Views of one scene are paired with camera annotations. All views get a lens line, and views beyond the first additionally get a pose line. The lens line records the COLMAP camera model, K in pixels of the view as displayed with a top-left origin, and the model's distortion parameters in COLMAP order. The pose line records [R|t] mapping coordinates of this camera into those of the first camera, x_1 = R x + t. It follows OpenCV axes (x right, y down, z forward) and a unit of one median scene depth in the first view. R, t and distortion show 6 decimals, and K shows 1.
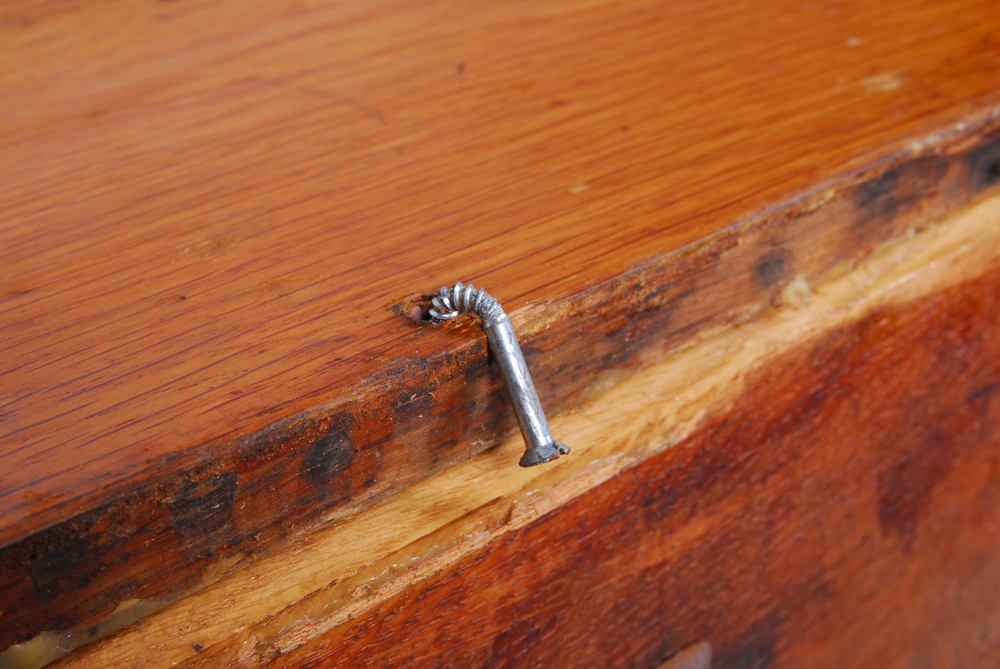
lens RADIAL K [[1762.3, 0, 501.1], [0, 1762.3, 337.9], [0, 0, 1]] dist [-0.106148, 0.000000]
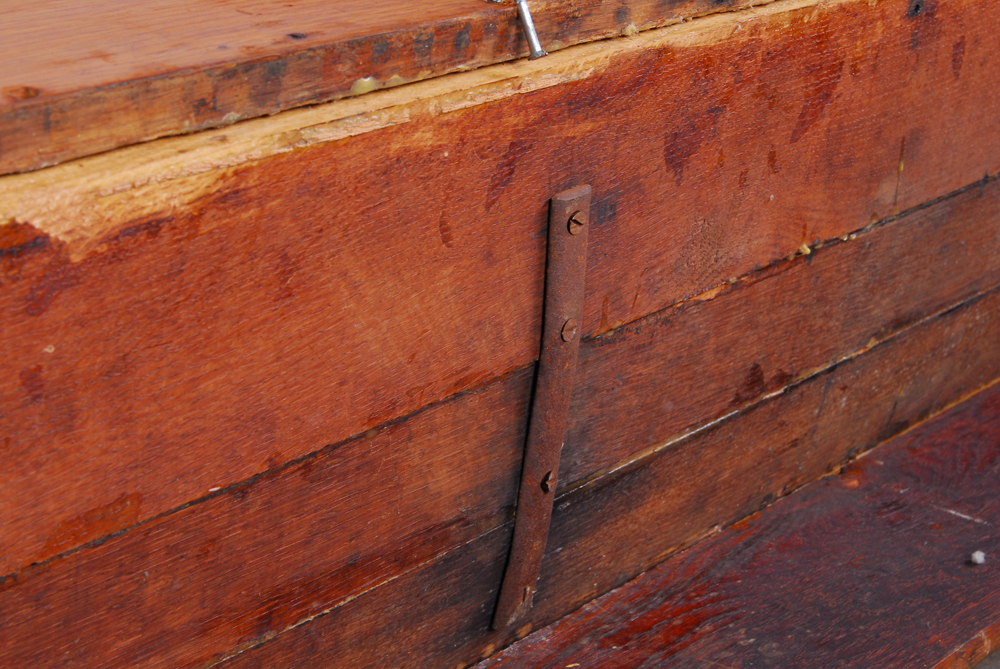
lens RADIAL K [[1964.4, 0, 500.1], [0, 1964.4, 332.0], [0, 0, 1]] dist [-0.042884, 0.000000]
pose [[0.990059, 0.033836, 0.136522, -0.363256], [-0.020418, 0.994926, -0.098516, 0.670896], [-0.139163, 0.094749, 0.985726, -1.570796]]
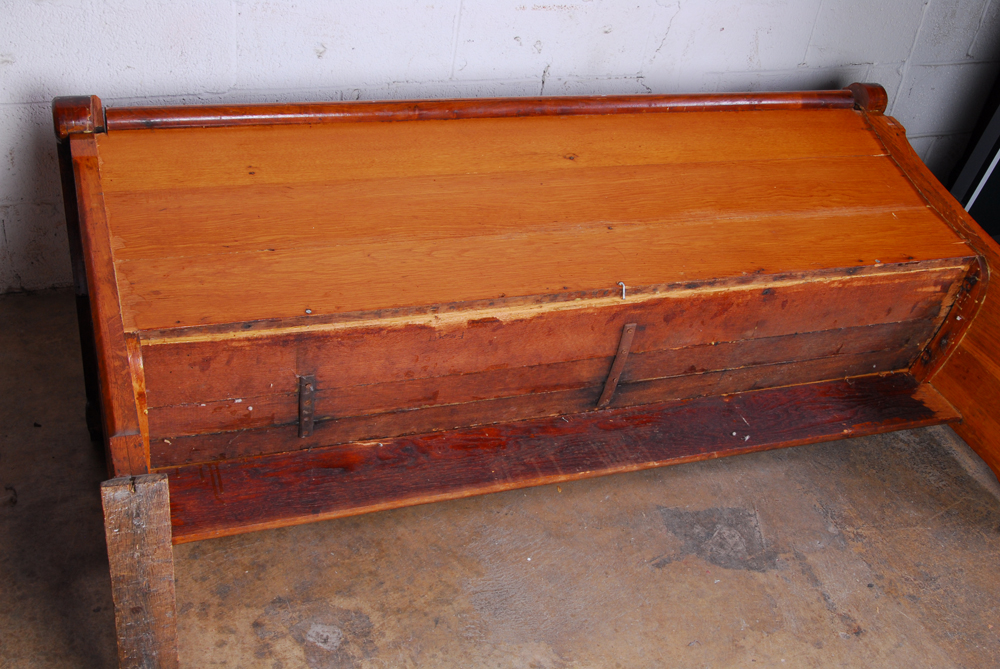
lens RADIAL K [[1134.6, 0, 499.3], [0, 1134.6, 336.3], [0, 0, 1]] dist [-0.025694, 0.000000]
pose [[0.912521, 0.367340, -0.179906, 0.632894], [-0.335932, 0.923992, 0.182726, -0.707106], [0.233354, -0.106305, 0.966564, -5.700211]]
